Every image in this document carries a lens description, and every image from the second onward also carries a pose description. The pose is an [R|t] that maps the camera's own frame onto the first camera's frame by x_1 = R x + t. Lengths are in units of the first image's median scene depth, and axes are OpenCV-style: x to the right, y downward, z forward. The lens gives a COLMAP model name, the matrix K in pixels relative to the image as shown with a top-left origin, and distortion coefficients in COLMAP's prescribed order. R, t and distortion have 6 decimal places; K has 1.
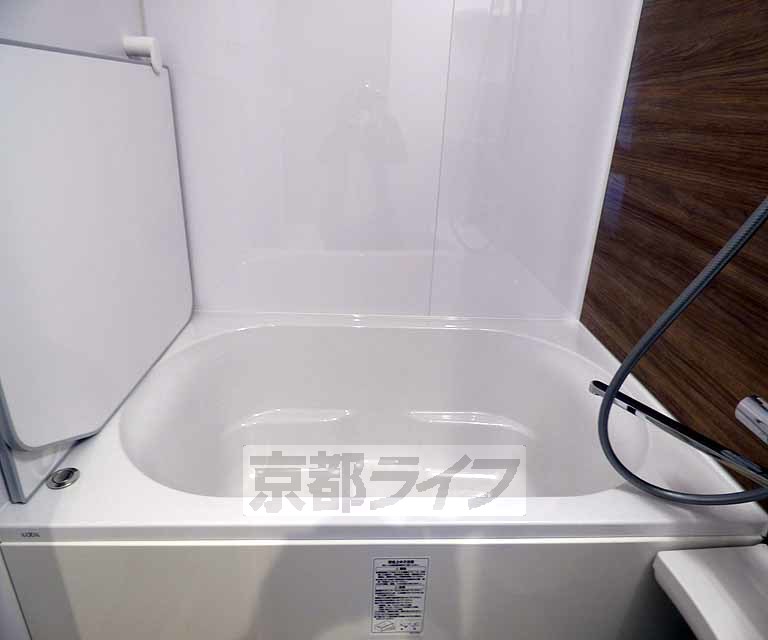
lens RADIAL K [[476.9, 0, 374.3], [0, 476.9, 285.4], [0, 0, 1]] dist [-0.060557, 0.037790]
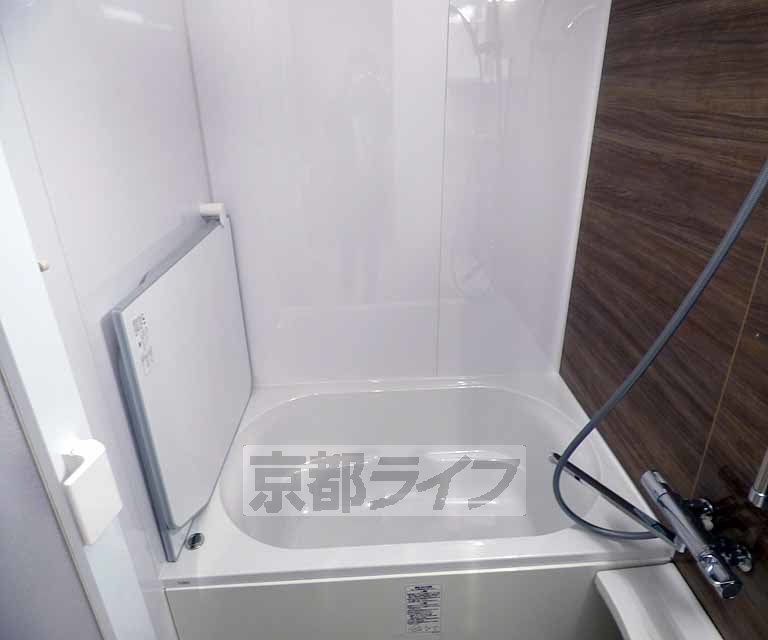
lens RADIAL K [[469.2, 0, 381.3], [0, 469.2, 292.9], [0, 0, 1]] dist [-0.007078, 0.001141]
pose [[0.998607, -0.051253, -0.012529, -0.010136], [0.051512, 0.998446, 0.021276, -0.368066], [0.011419, -0.021891, 0.999695, -0.456651]]
